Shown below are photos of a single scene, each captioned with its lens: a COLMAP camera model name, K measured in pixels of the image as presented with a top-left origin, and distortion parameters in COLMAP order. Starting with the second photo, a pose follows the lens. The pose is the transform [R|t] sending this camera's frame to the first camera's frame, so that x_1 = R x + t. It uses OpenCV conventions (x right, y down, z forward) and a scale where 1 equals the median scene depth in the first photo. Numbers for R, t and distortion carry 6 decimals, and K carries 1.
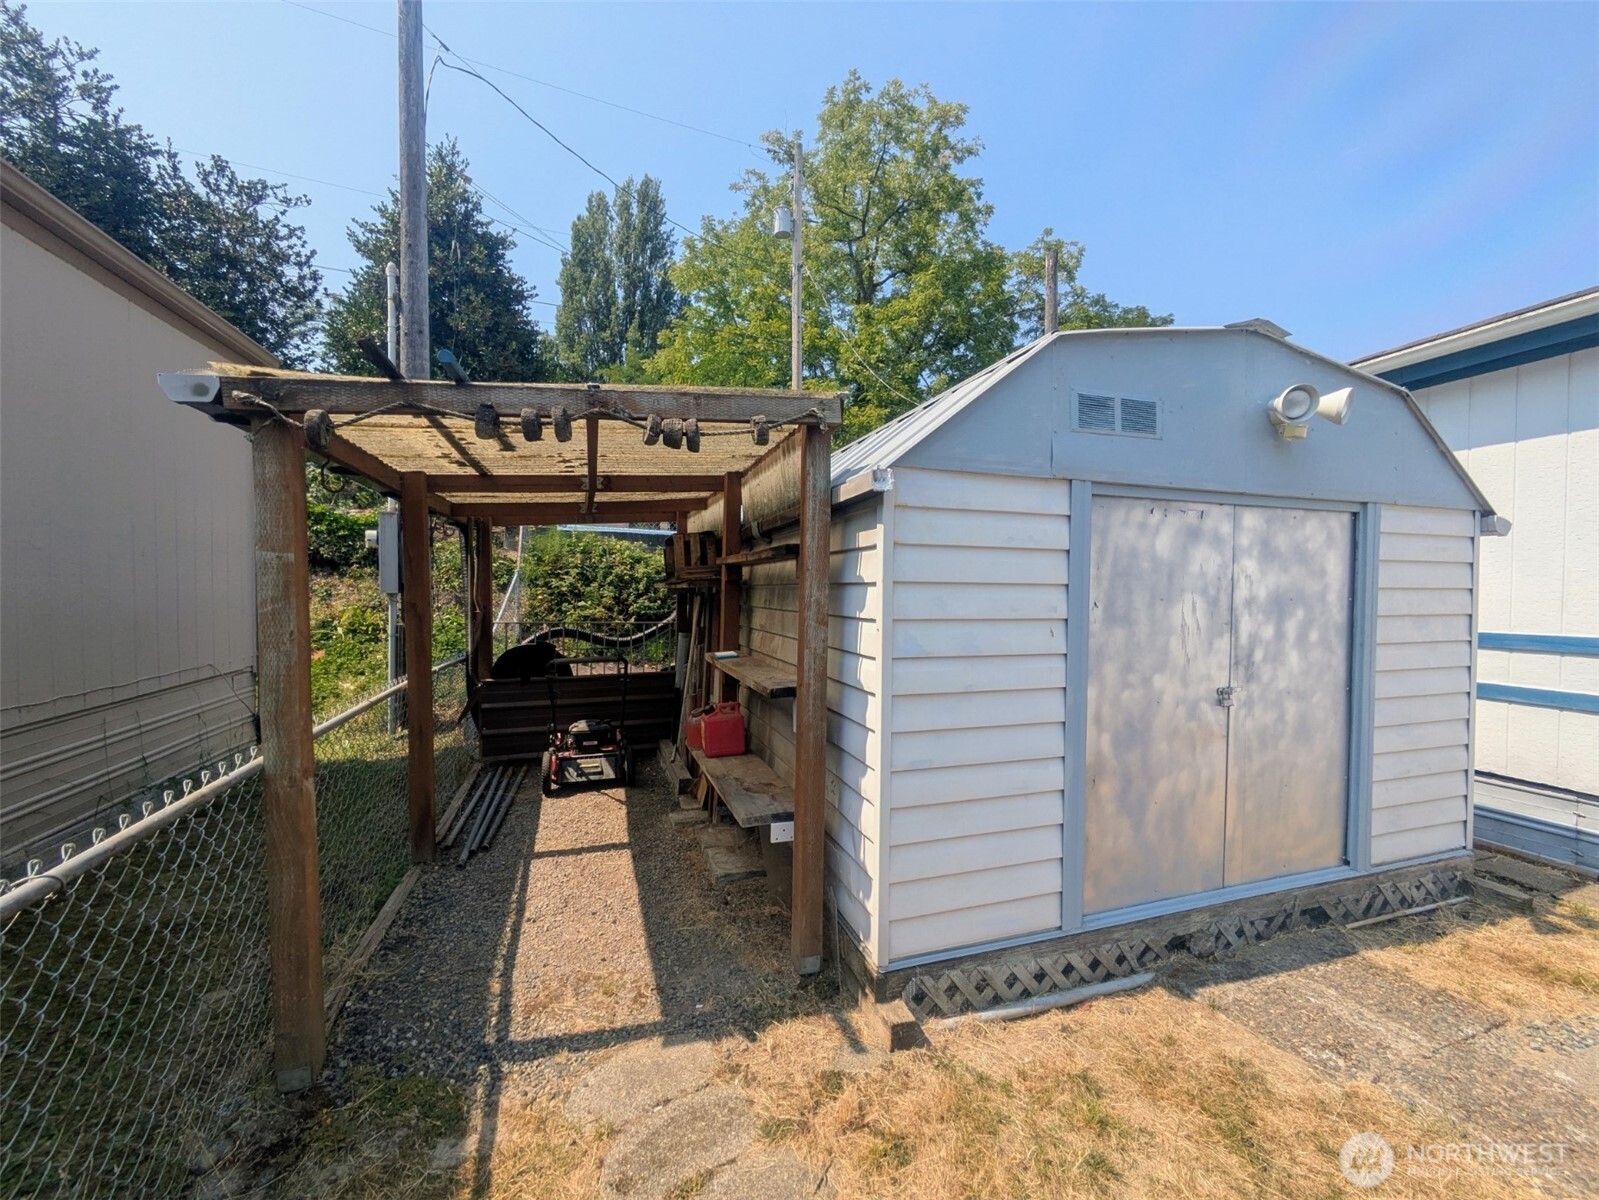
lens RADIAL K [[634.5, 0, 792.9], [0, 634.5, 599.8], [0, 0, 1]] dist [0.000414, 0.000190]
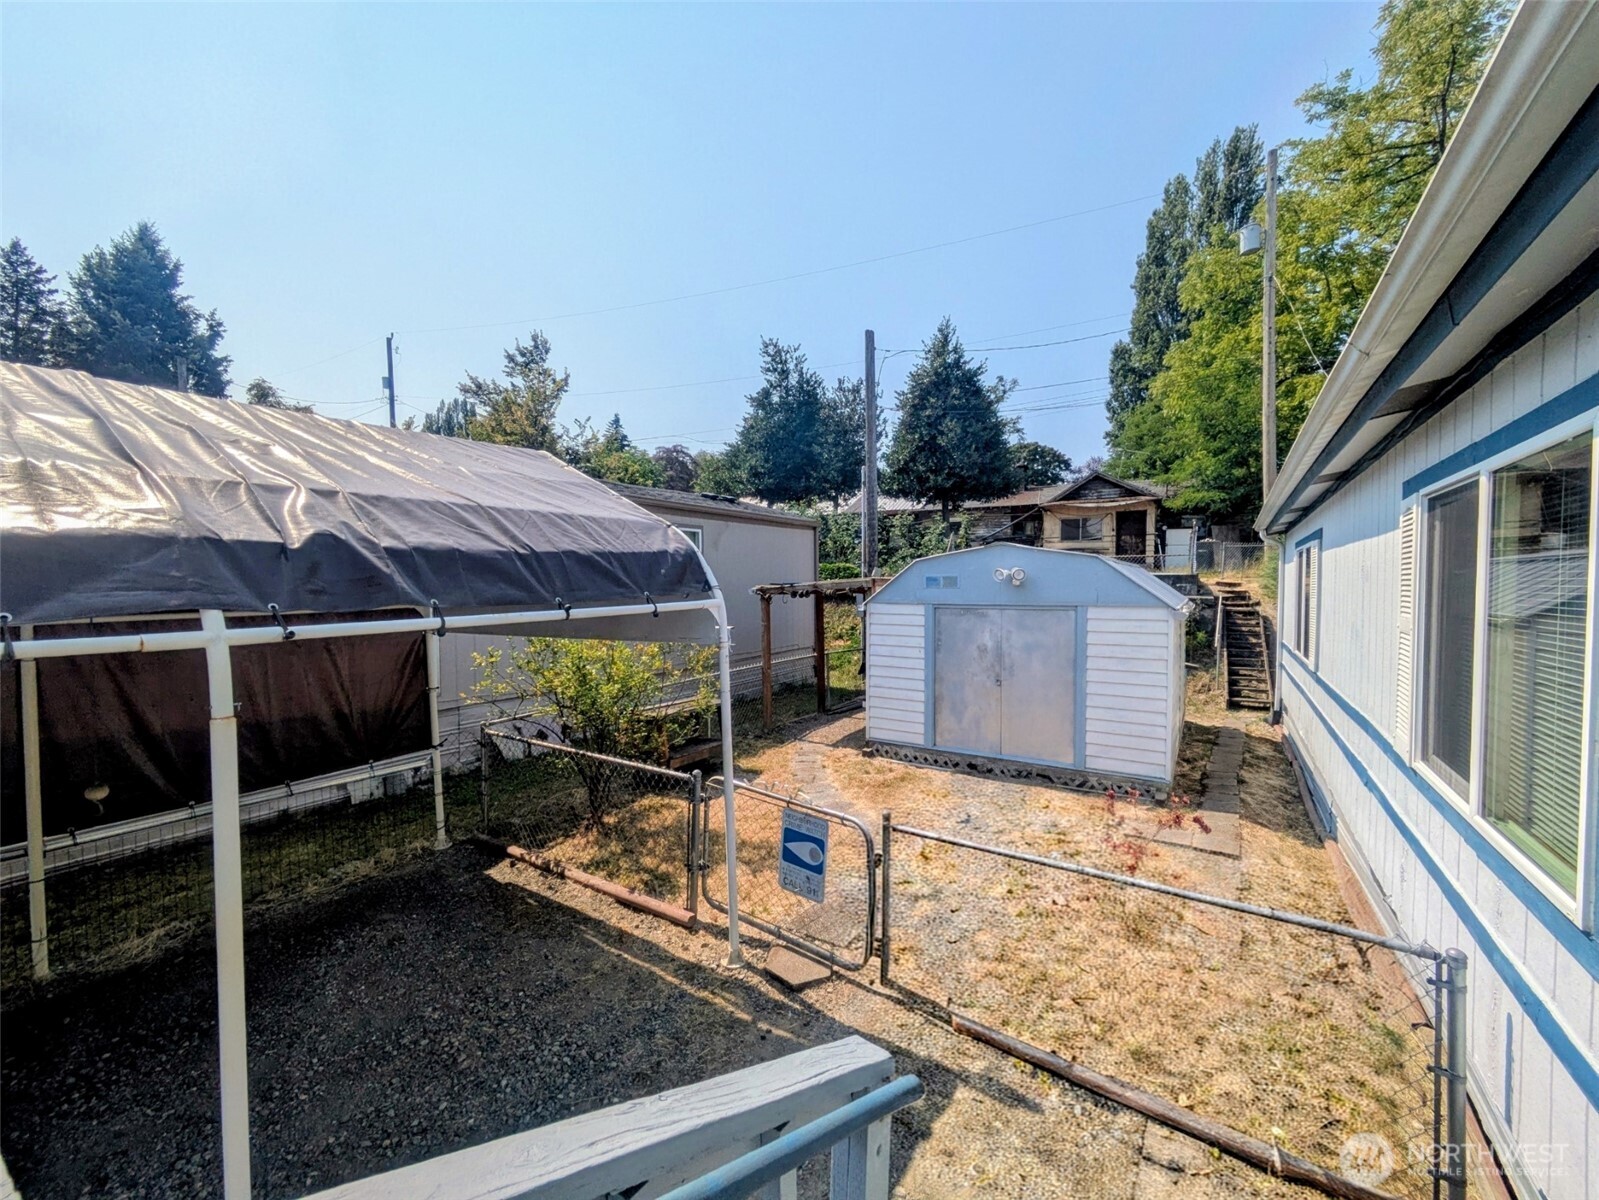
lens RADIAL K [[634.5, 0, 792.9], [0, 634.5, 599.8], [0, 0, 1]] dist [0.000414, 0.000190]
pose [[0.623458, 0.006049, -0.781834, 0.499080], [-0.002704, 0.999981, 0.005581, -0.044834], [0.781852, -0.001365, 0.623462, -0.297061]]
